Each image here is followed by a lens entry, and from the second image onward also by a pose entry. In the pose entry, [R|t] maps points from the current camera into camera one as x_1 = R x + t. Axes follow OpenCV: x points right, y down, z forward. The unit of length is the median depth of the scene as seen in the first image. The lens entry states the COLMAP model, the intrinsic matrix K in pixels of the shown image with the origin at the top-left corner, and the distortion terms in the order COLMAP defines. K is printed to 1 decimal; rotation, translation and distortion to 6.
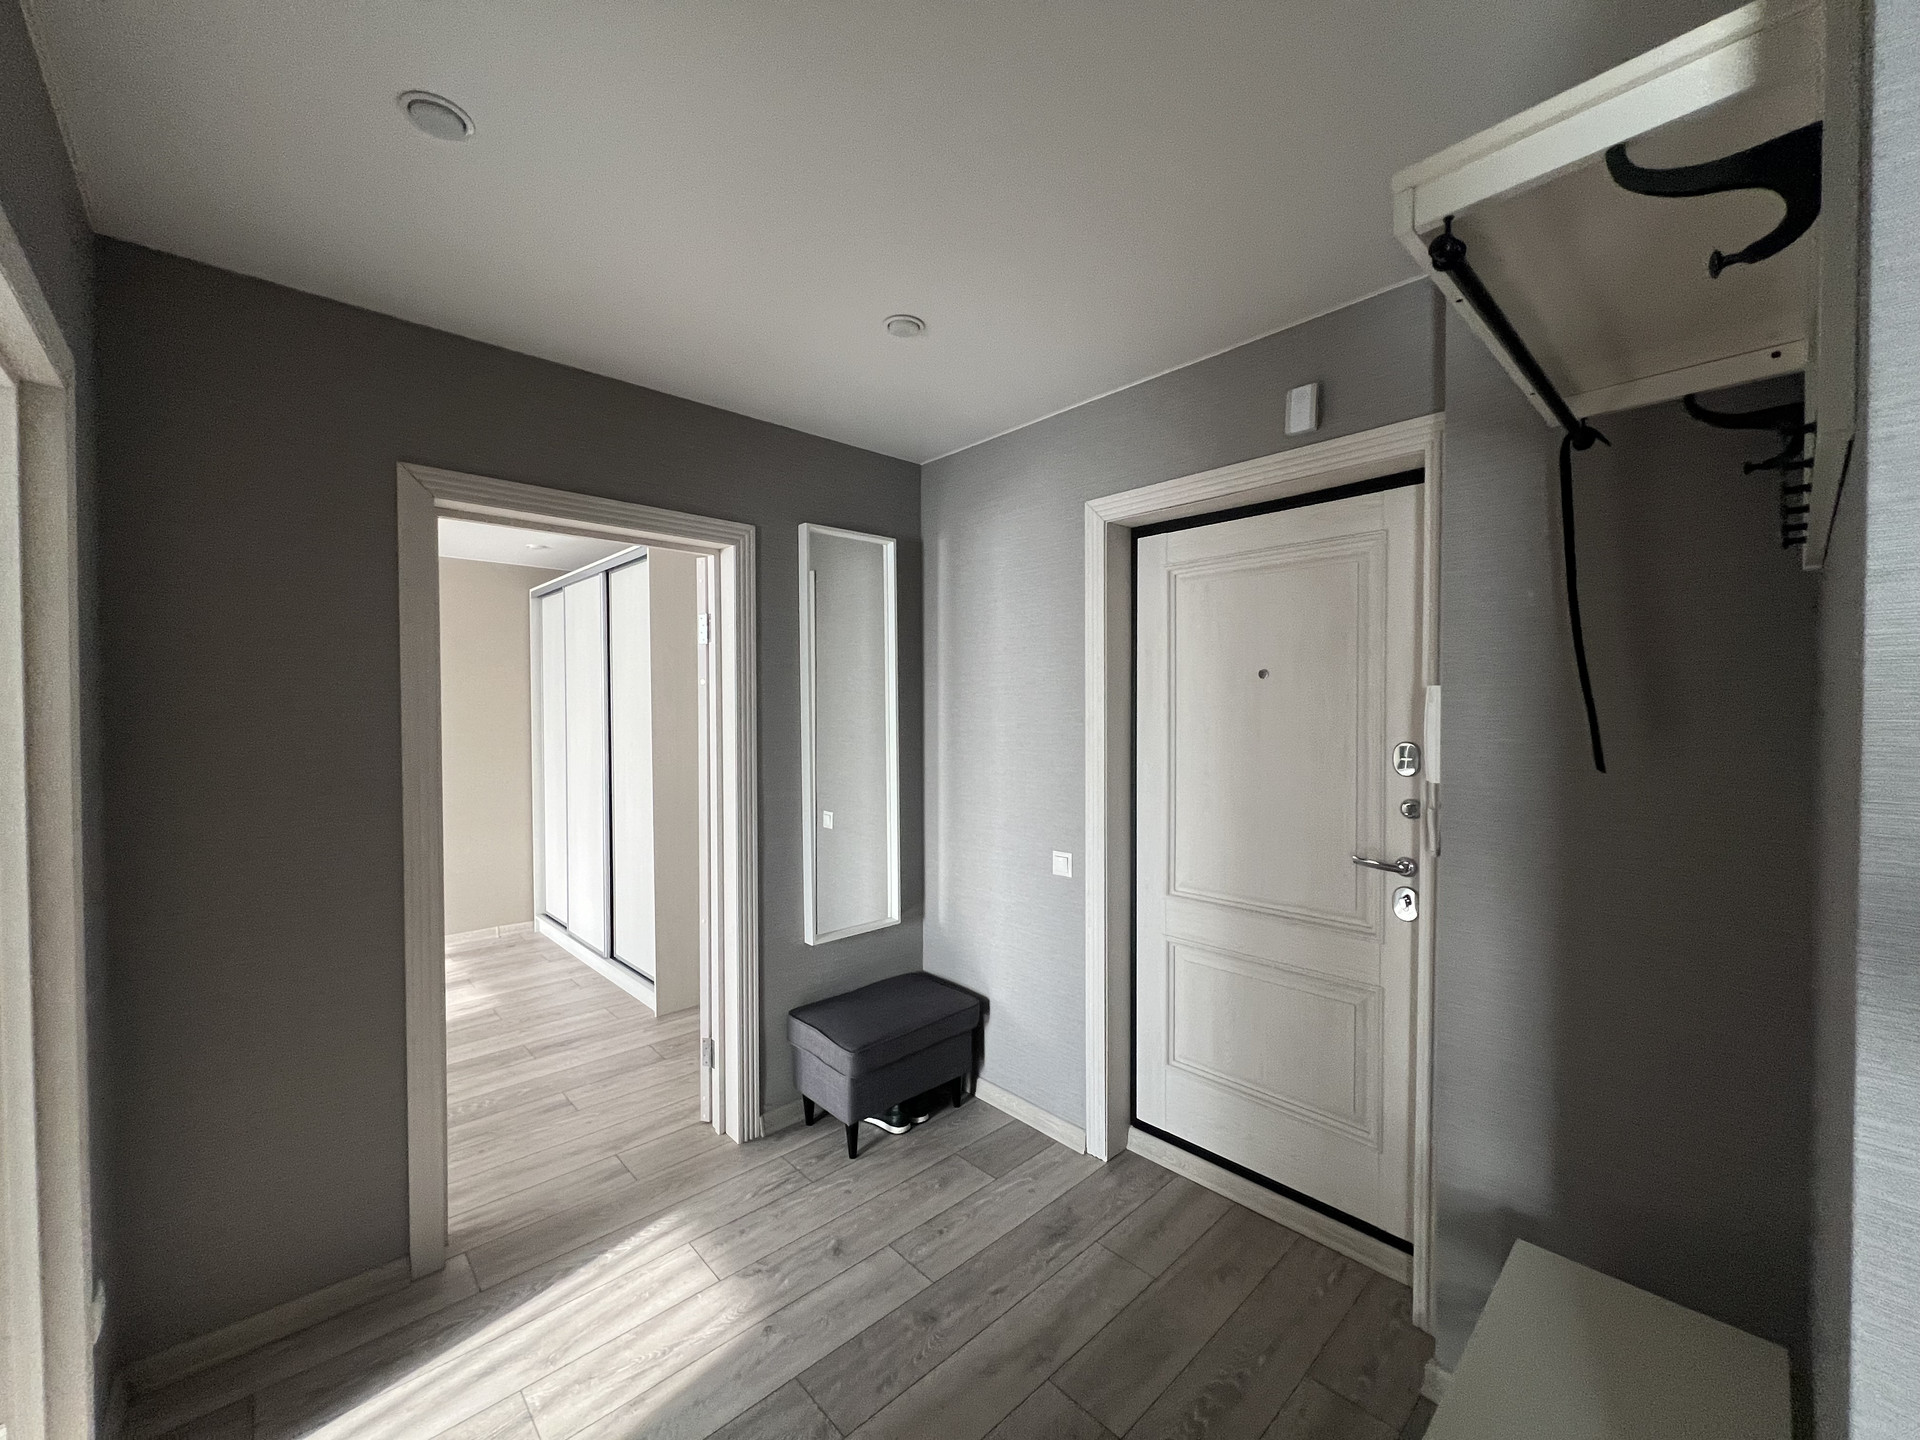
lens RADIAL K [[761.9, 0, 960.4], [0, 761.9, 724.8], [0, 0, 1]] dist [-0.001729, -0.000091]
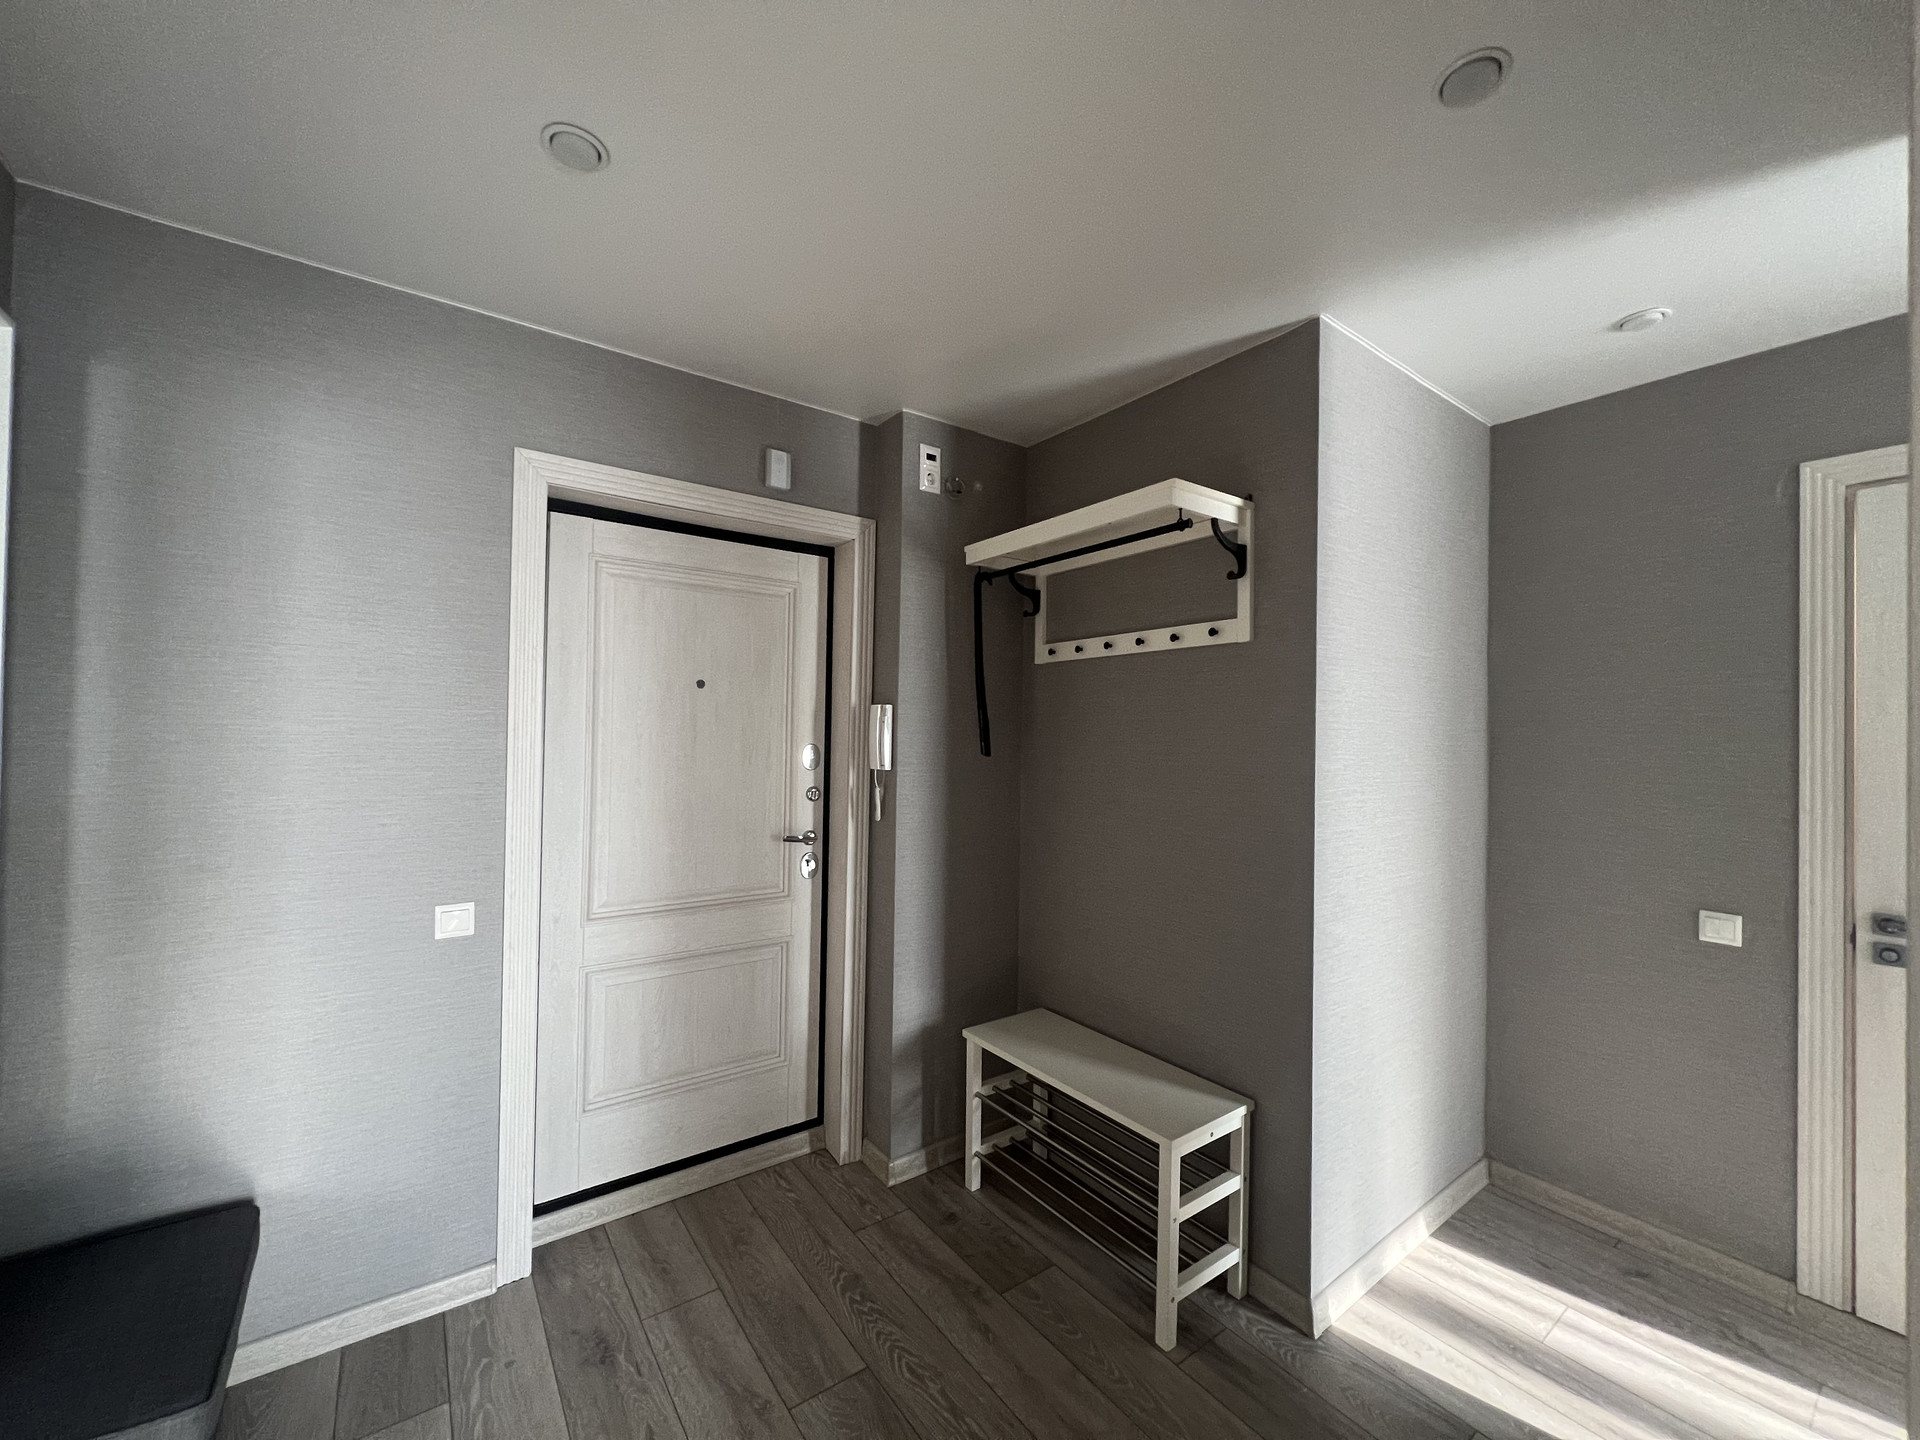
lens RADIAL K [[762.7, 0, 958.4], [0, 762.7, 725.9], [0, 0, 1]] dist [-0.000688, 0.000447]
pose [[0.118654, 0.013973, 0.992837, -0.638902], [0.003820, 0.999887, -0.014529, 0.009448], [-0.992928, 0.005517, 0.118587, 0.516445]]
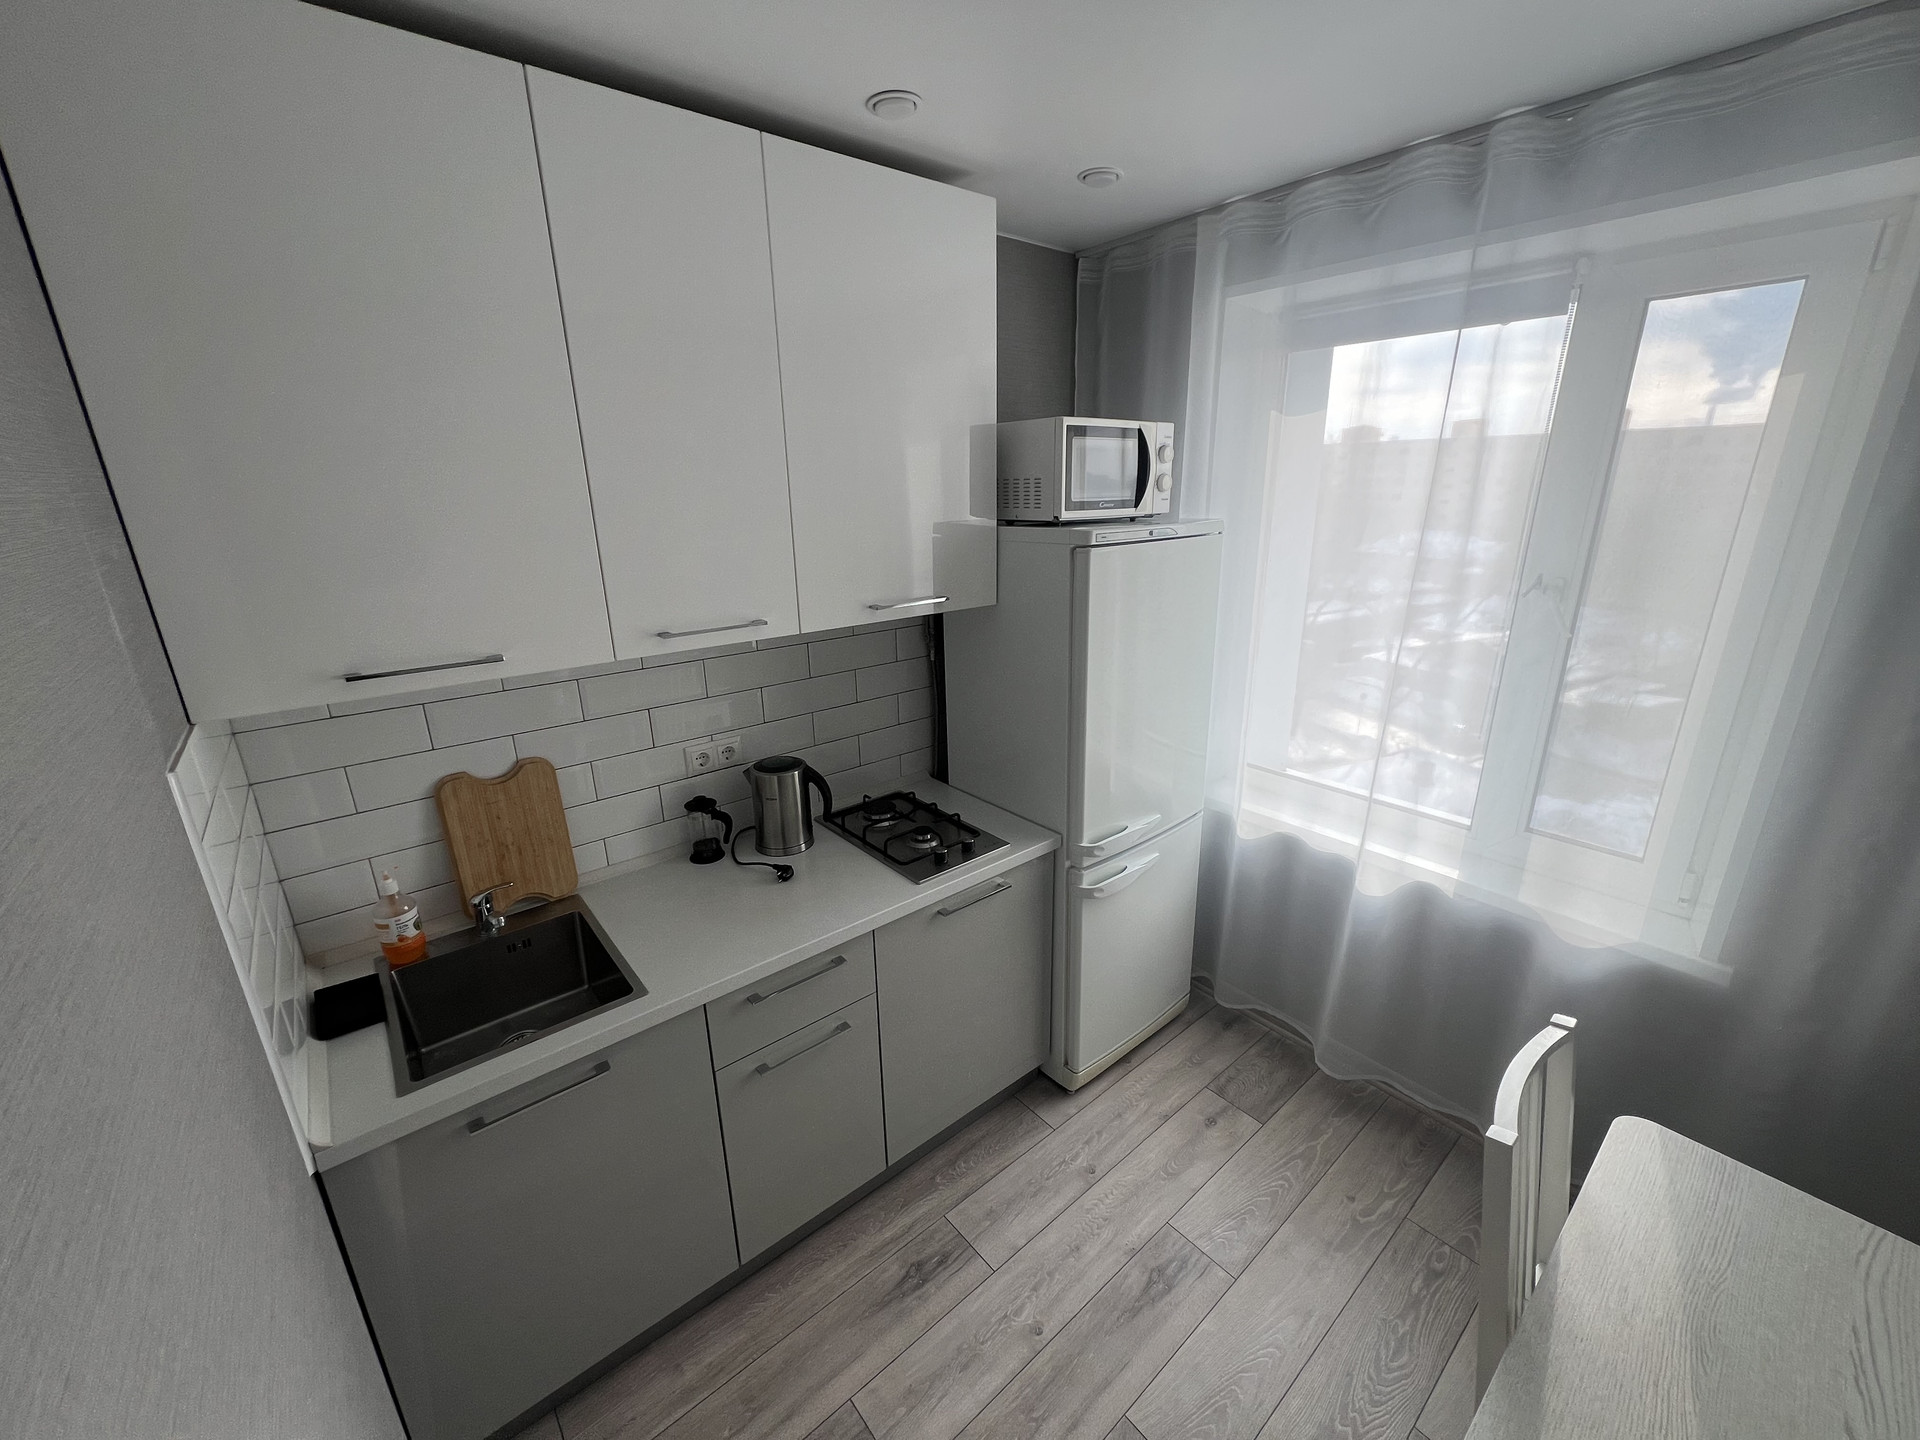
lens RADIAL K [[761.9, 0, 960.4], [0, 761.9, 724.8], [0, 0, 1]] dist [-0.001729, -0.000091]
pose [[-0.998363, 0.000192, 0.057201, -0.175570], [0.018565, 0.946947, 0.320853, -0.171572], [-0.054105, 0.321390, -0.945400, 1.372877]]
